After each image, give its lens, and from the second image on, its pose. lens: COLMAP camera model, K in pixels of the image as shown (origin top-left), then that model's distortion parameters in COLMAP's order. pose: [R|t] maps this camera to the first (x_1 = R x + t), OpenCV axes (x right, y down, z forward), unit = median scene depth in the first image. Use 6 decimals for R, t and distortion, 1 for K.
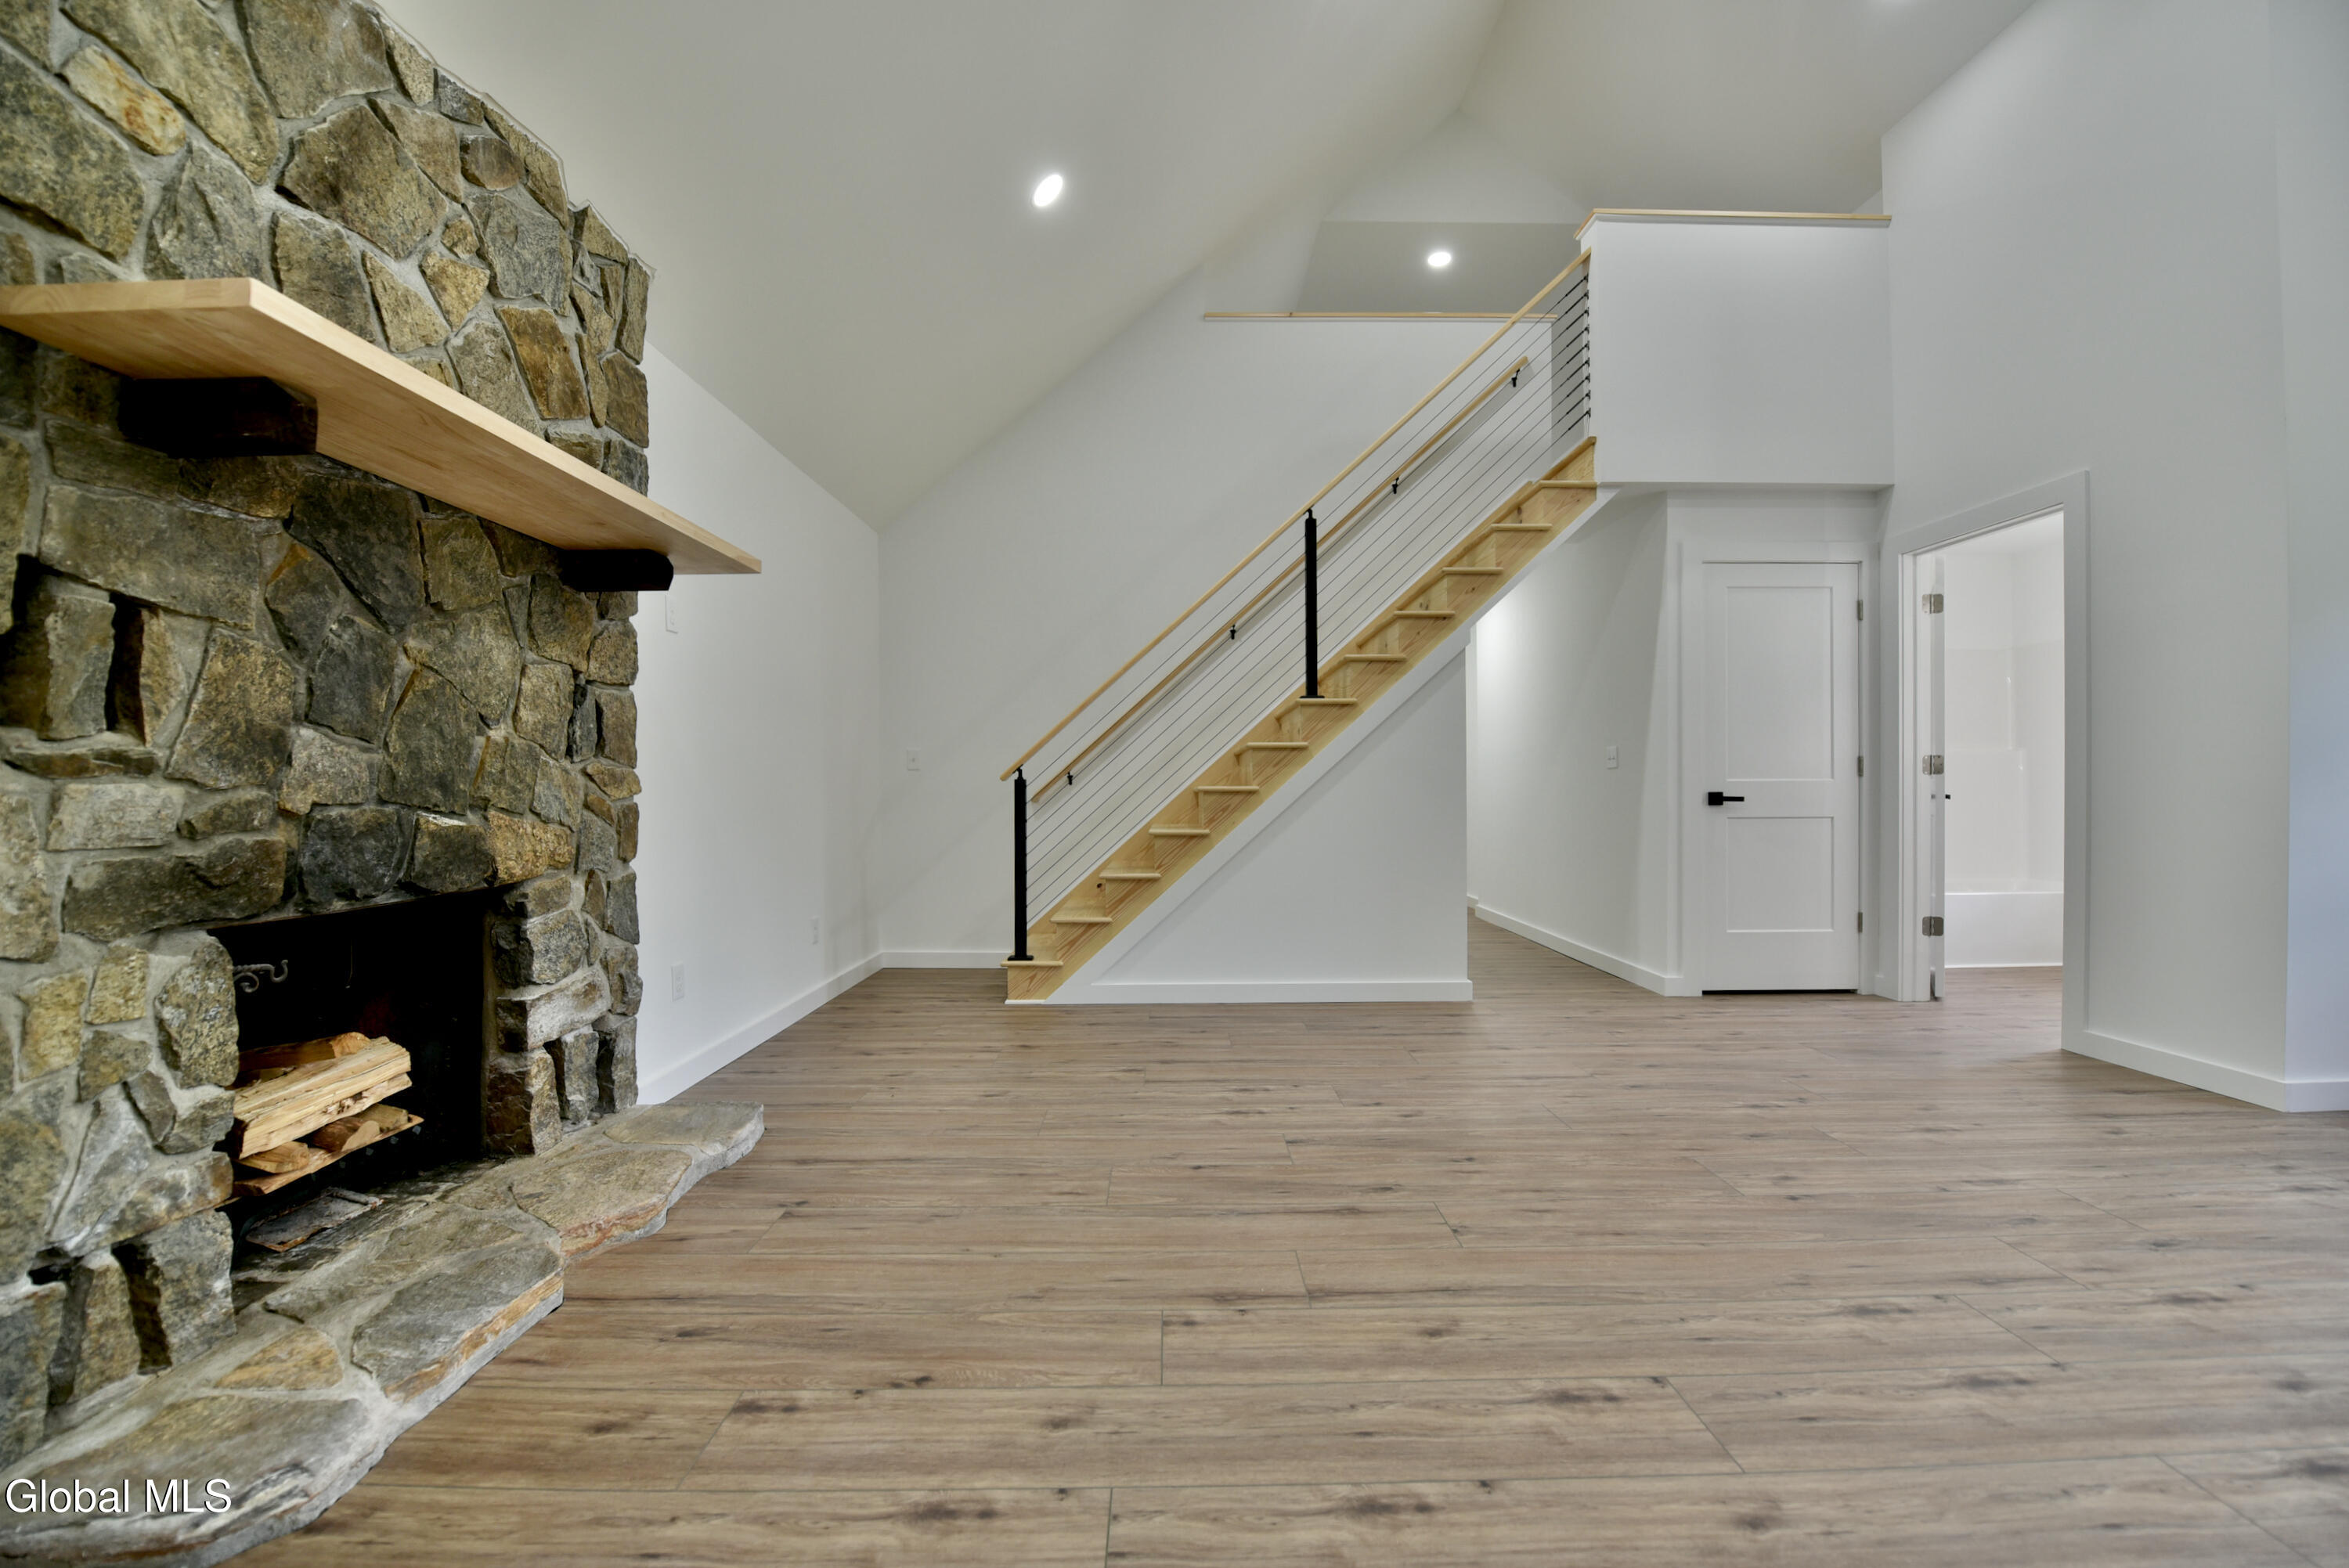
lens RADIAL K [[959.2, 0, 1176.4], [0, 959.2, 788.1], [0, 0, 1]] dist [-0.013800, -0.003591]
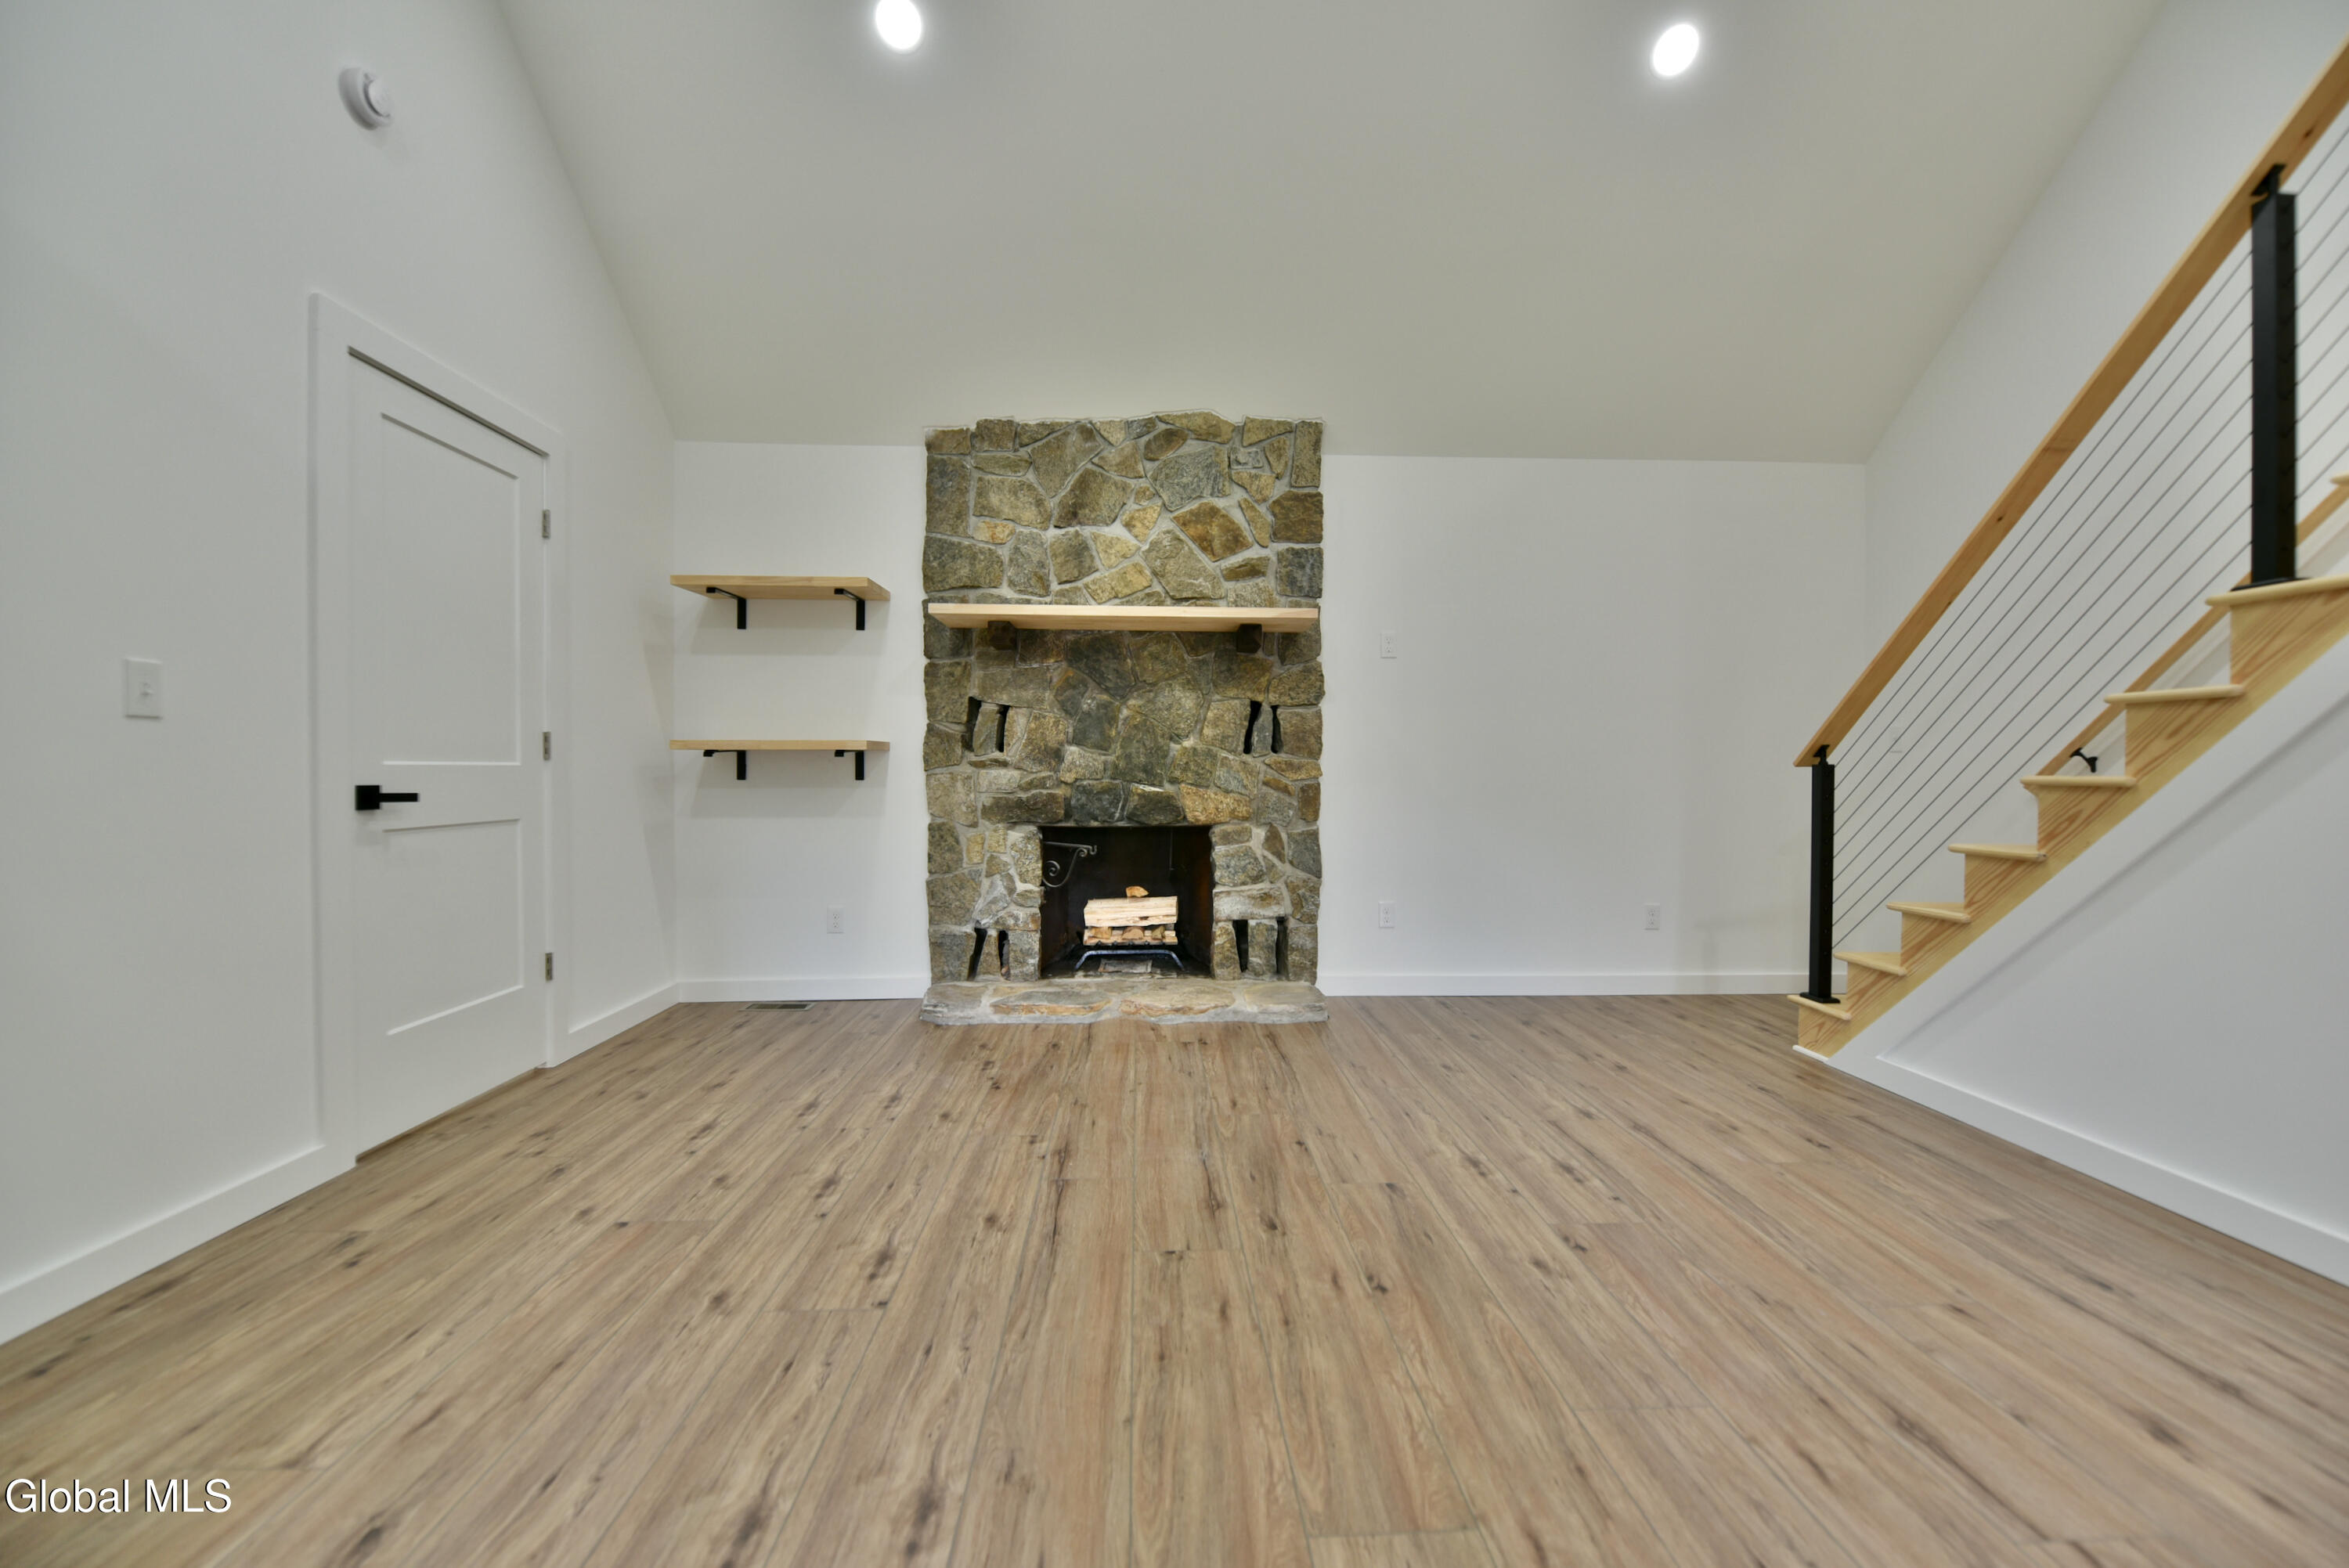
lens RADIAL K [[947.9, 0, 1175.1], [0, 947.9, 788.3], [0, 0, 1]] dist [-0.012200, -0.004638]
pose [[0.028871, 0.021939, -0.999342, 1.190265], [-0.004122, 0.999753, 0.021829, -0.009371], [0.999575, 0.003489, 0.028955, 0.964505]]
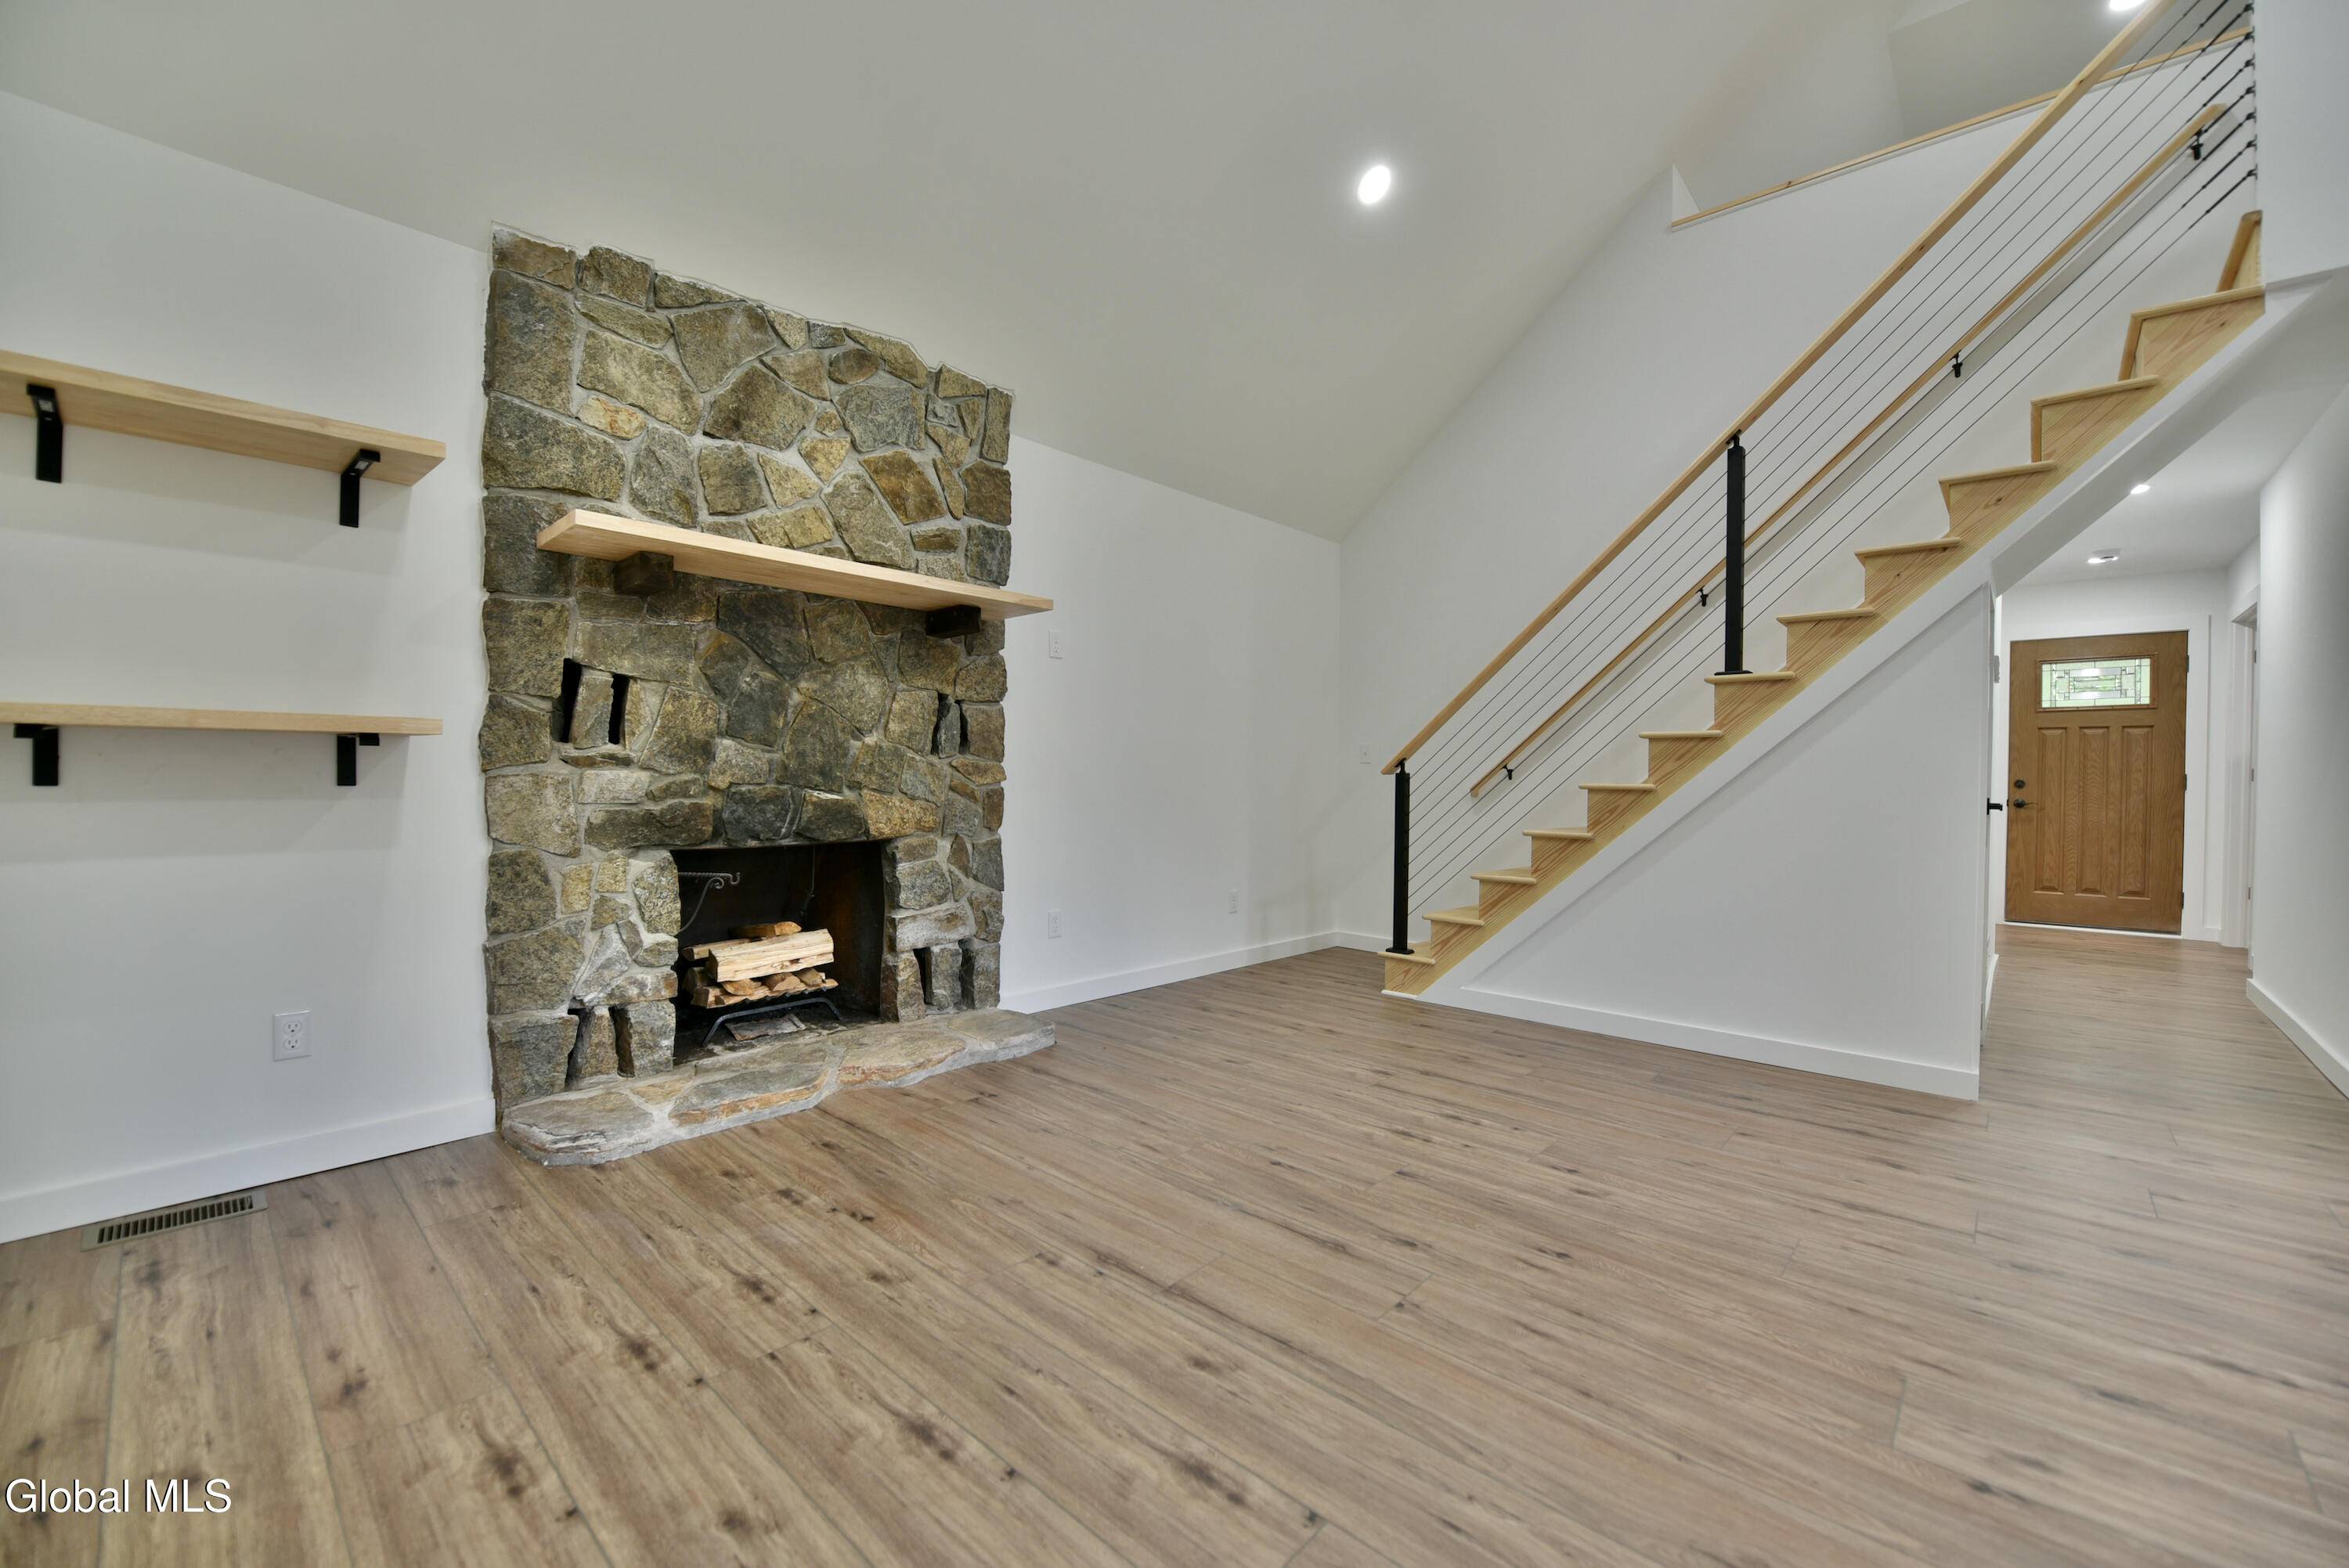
lens RADIAL K [[941.4, 0, 1174.5], [0, 941.4, 788.3], [0, 0, 1]] dist [-0.011876, -0.004834]
pose [[0.729394, 0.020597, -0.683783, 0.700968], [-0.014503, 0.999788, 0.014645, -0.008622], [0.683940, -0.000765, 0.729538, 0.246909]]
